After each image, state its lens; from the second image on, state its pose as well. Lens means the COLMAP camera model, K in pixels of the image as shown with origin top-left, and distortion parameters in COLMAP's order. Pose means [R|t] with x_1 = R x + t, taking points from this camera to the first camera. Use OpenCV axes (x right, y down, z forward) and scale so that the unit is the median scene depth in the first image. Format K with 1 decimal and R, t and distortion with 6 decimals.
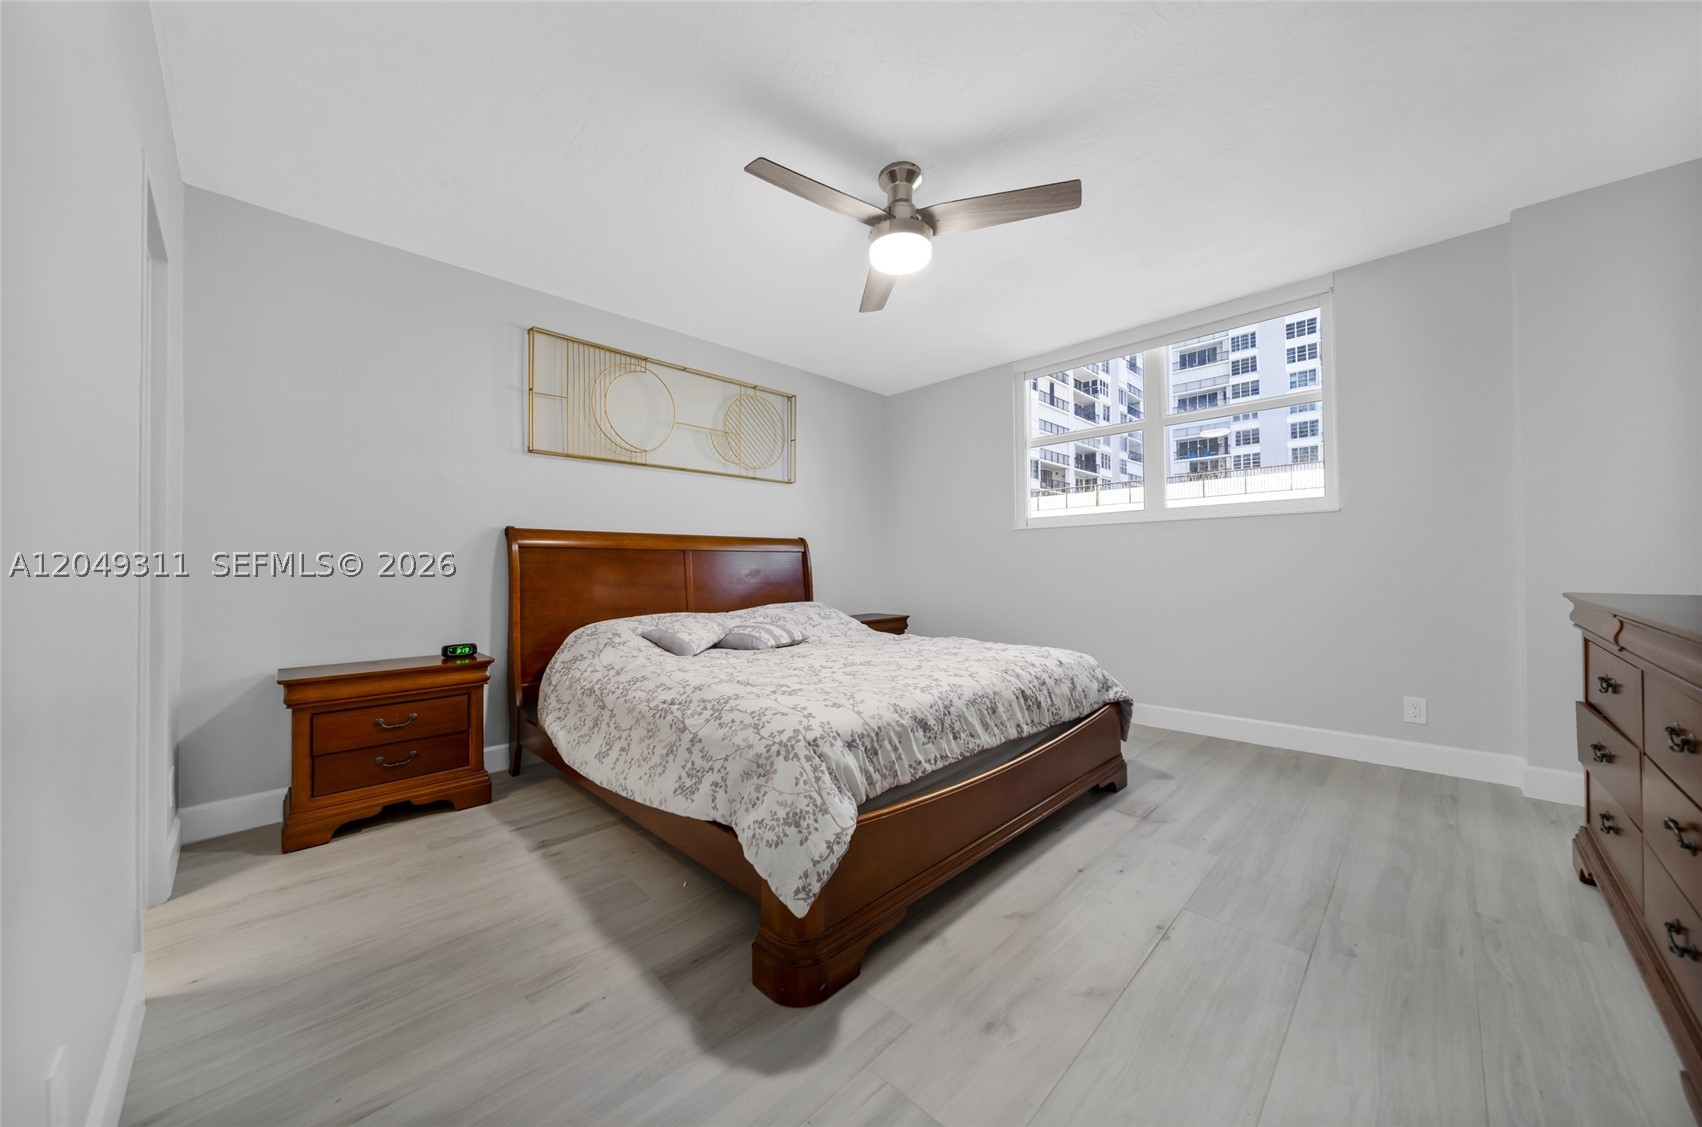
lens RADIAL K [[600.0, 0, 855.3], [0, 600.0, 556.2], [0, 0, 1]] dist [0.006663, 0.000102]
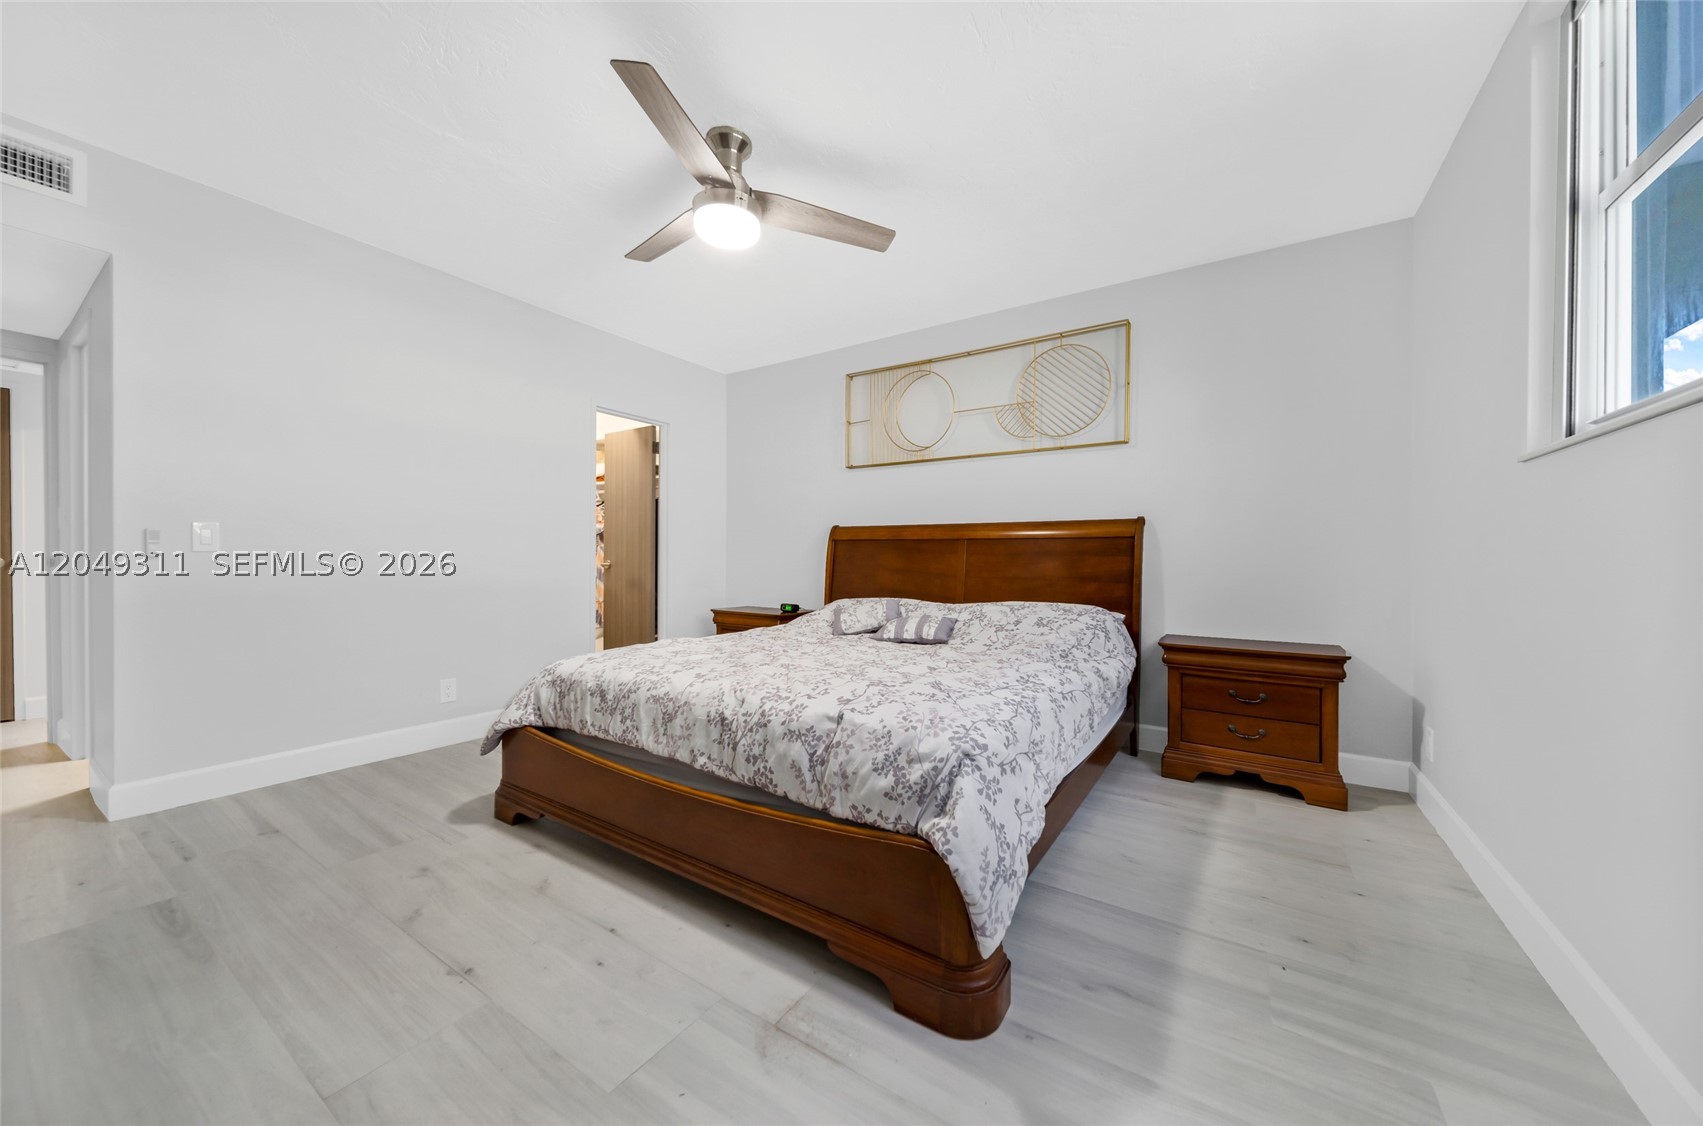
lens RADIAL K [[589.7, 0, 851.5], [0, 589.7, 563.0], [0, 0, 1]] dist [-0.010136, 0.000038]
pose [[0.198853, 0.019240, -0.979840, 0.967567], [0.016547, 0.999599, 0.022986, 0.010795], [0.979890, -0.020784, 0.198455, 0.936690]]
